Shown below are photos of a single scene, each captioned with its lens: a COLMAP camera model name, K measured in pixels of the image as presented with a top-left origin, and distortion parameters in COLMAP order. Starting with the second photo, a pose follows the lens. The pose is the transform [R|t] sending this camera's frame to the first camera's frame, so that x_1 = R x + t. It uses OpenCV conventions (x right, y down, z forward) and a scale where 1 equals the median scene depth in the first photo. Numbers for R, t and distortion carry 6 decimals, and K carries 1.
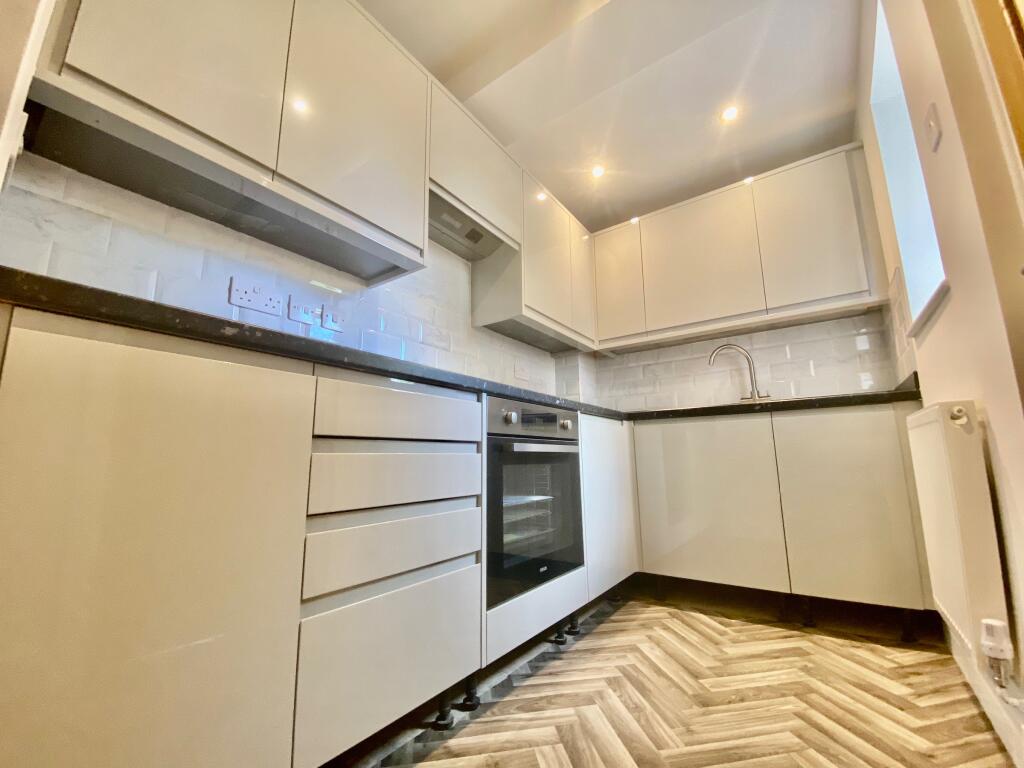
lens RADIAL K [[422.4, 0, 512.0], [0, 422.4, 384.0], [0, 0, 1]] dist [0.002005, -0.013487]
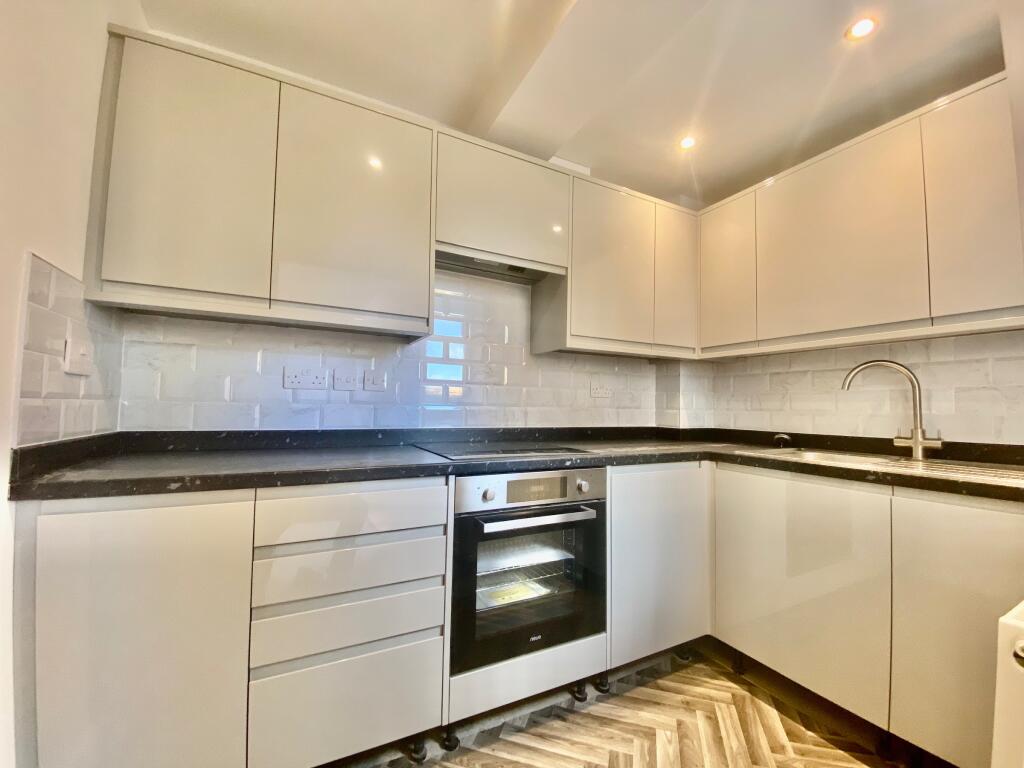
lens RADIAL K [[422.4, 0, 512.0], [0, 422.4, 384.0], [0, 0, 1]] dist [0.002005, -0.013487]
pose [[0.890858, 0.004381, -0.454261, 0.415430], [0.052769, 0.992186, 0.113056, -0.243027], [0.451207, -0.124688, 0.883666, 0.138883]]
